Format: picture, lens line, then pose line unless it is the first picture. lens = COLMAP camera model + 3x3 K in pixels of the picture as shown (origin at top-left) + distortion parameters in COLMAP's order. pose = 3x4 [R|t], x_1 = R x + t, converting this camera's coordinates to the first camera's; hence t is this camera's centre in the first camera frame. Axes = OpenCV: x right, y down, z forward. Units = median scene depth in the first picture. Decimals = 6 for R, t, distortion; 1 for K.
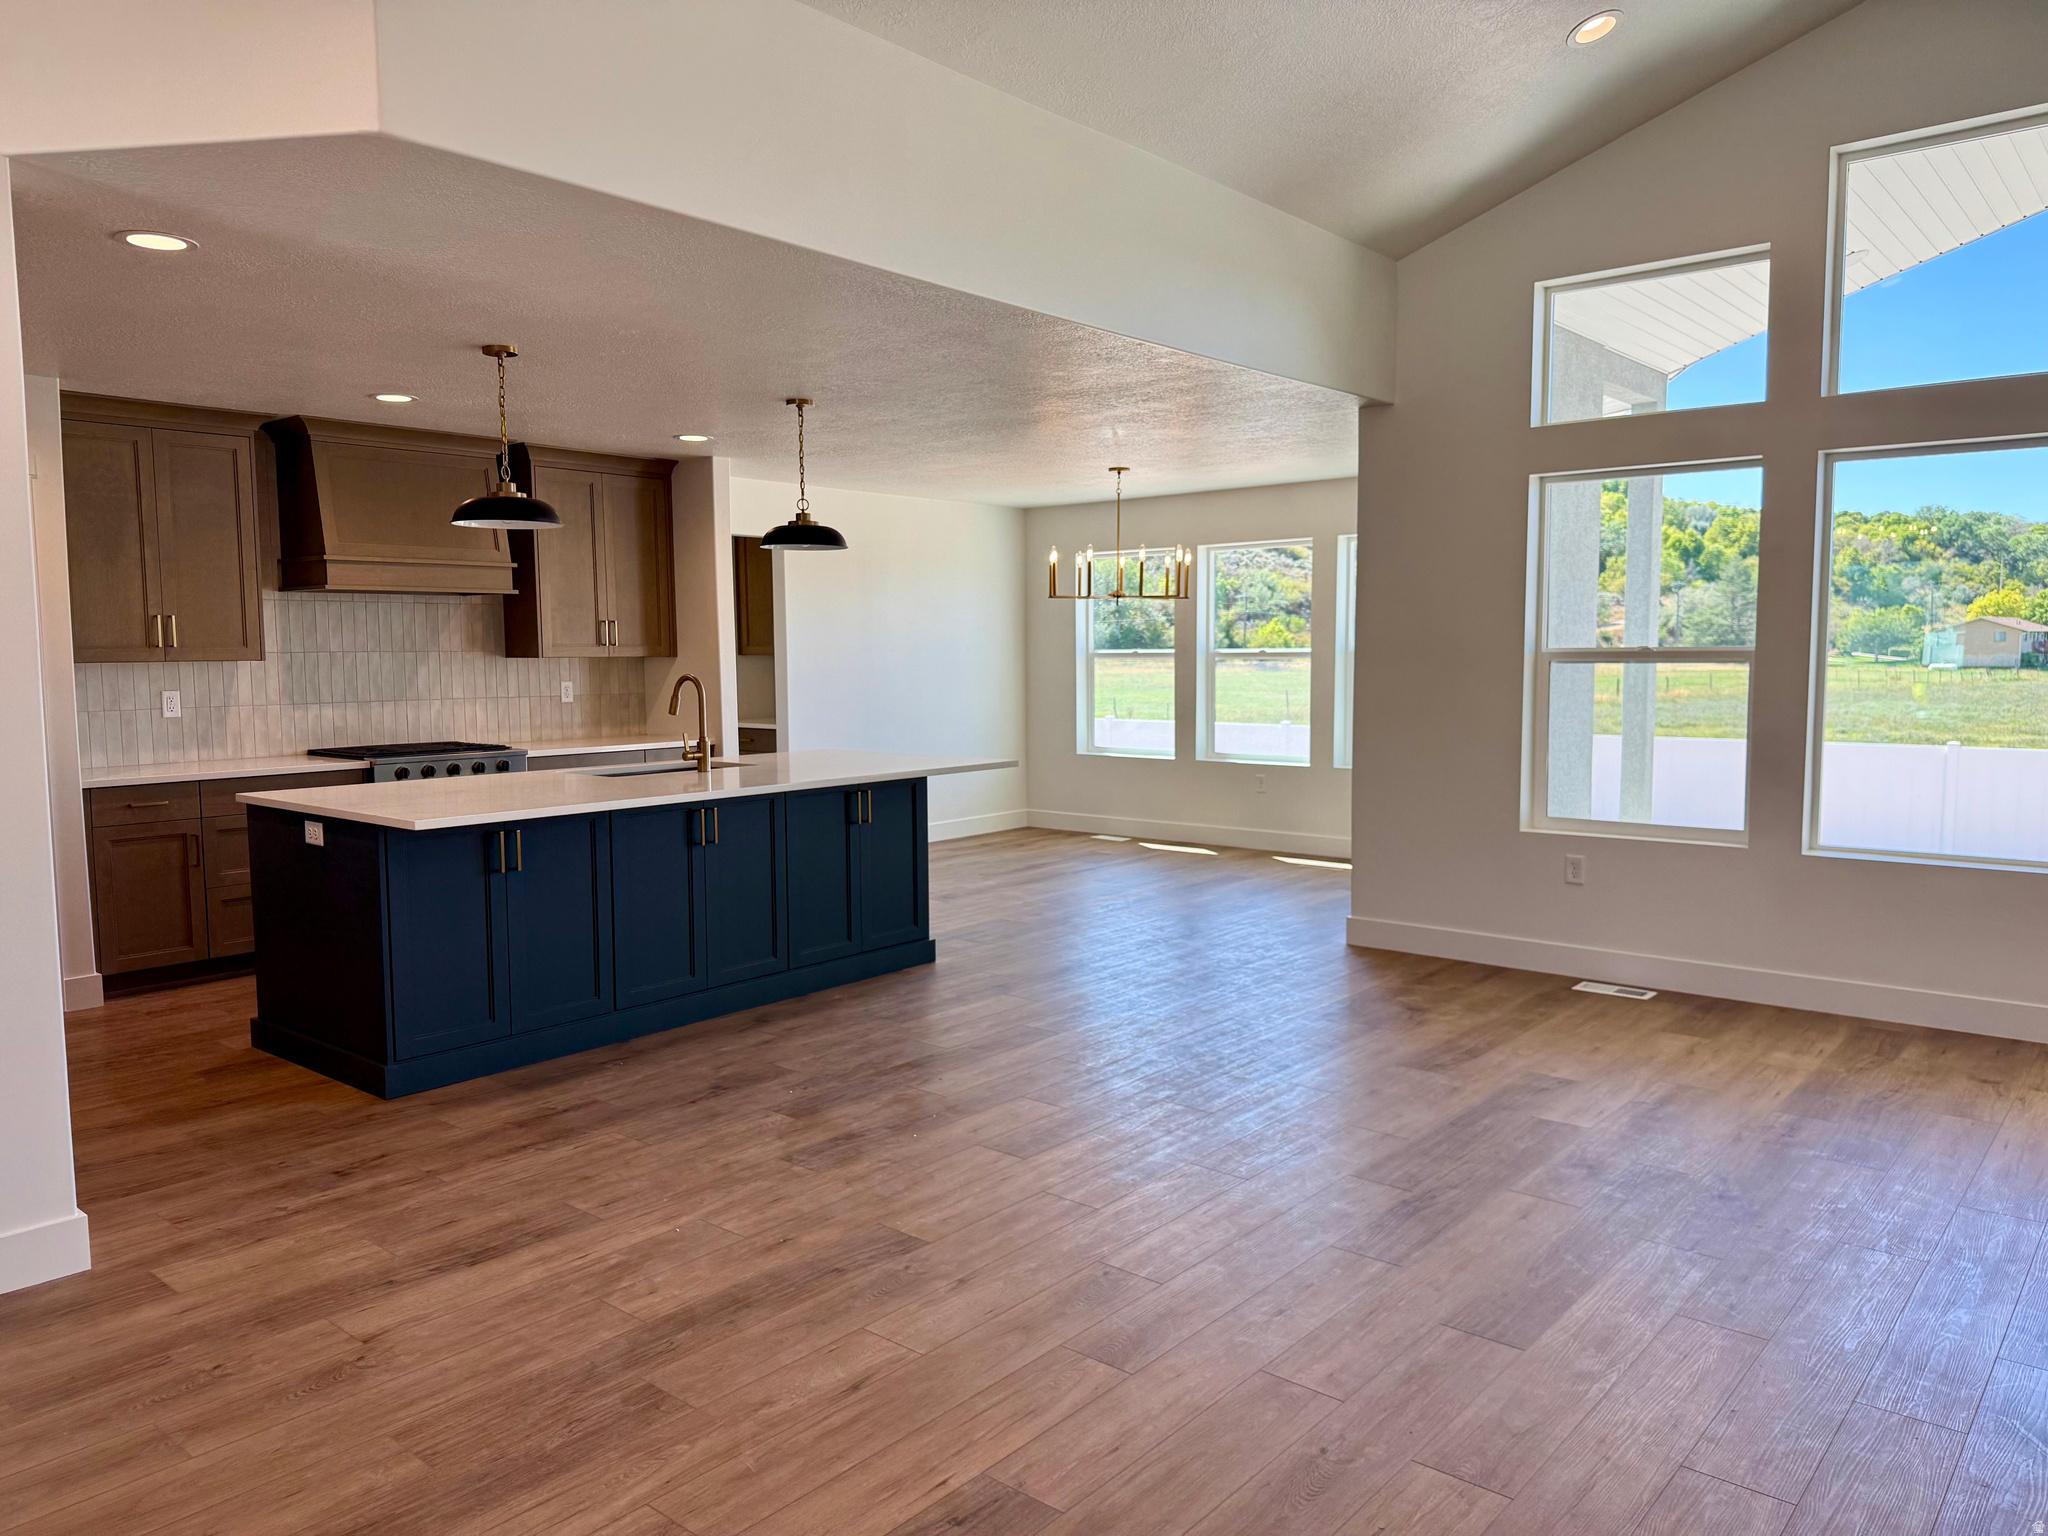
lens RADIAL K [[1453.5, 0, 1012.5], [0, 1453.5, 776.4], [0, 0, 1]] dist [0.003174, -0.003643]
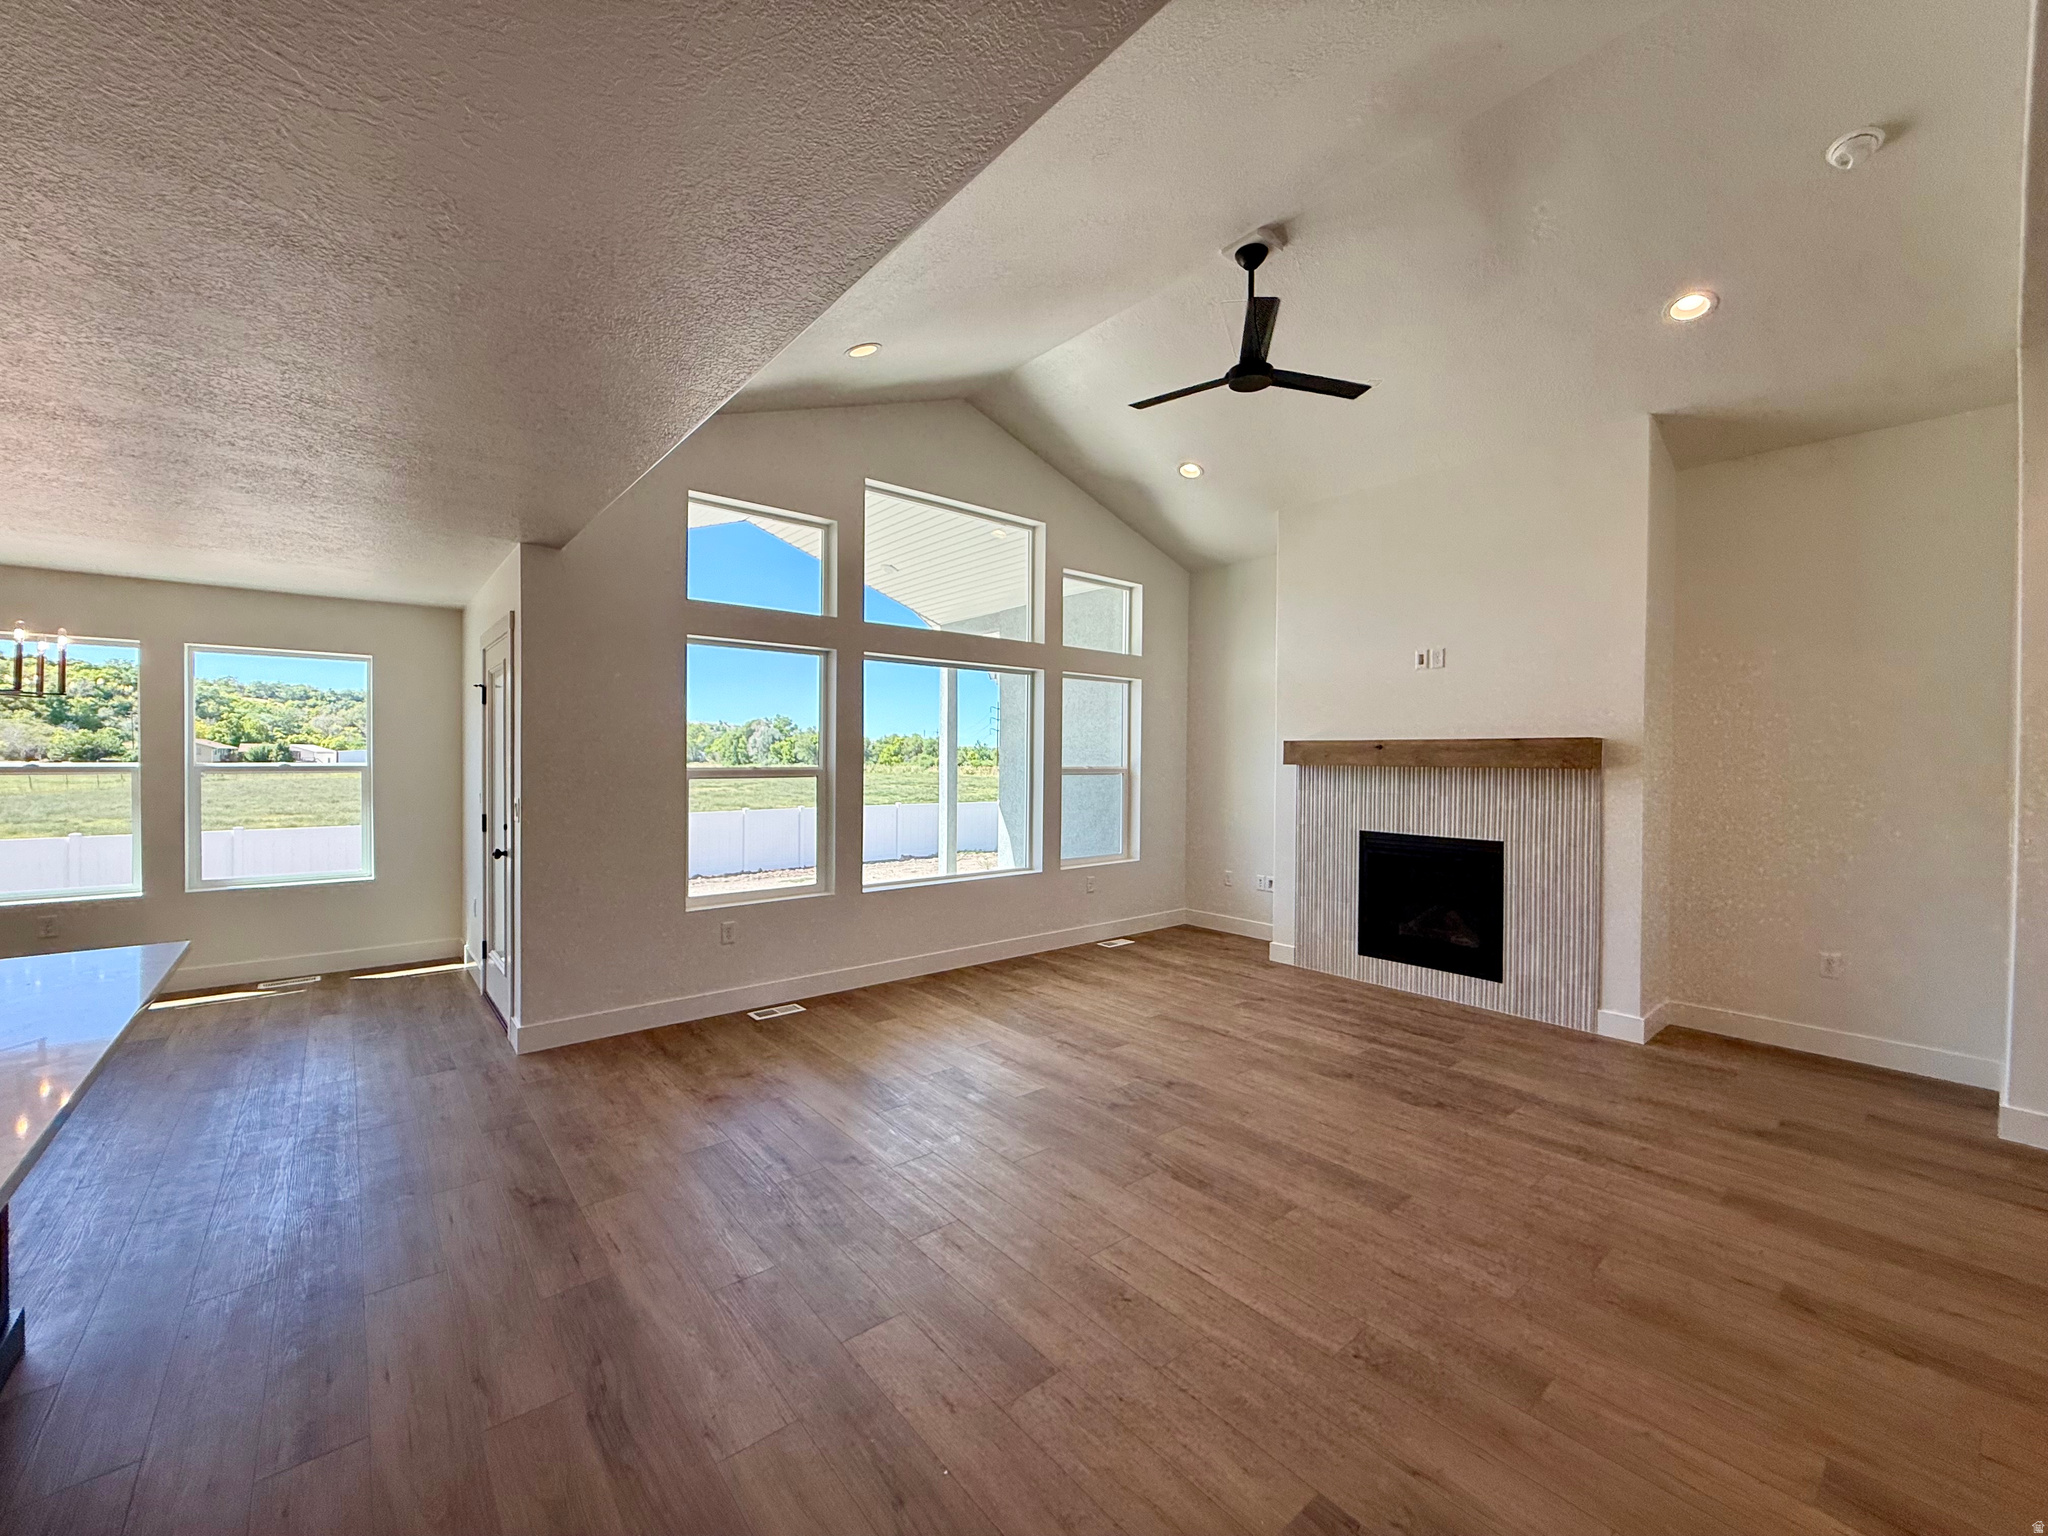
lens RADIAL K [[815.3, 0, 1014.4], [0, 815.3, 761.7], [0, 0, 1]] dist [-0.001356, -0.000429]
pose [[0.169288, 0.000235, 0.985567, -0.311264], [0.083289, 0.996419, -0.014544, -0.061136], [-0.982041, 0.084549, 0.168662, 0.600621]]
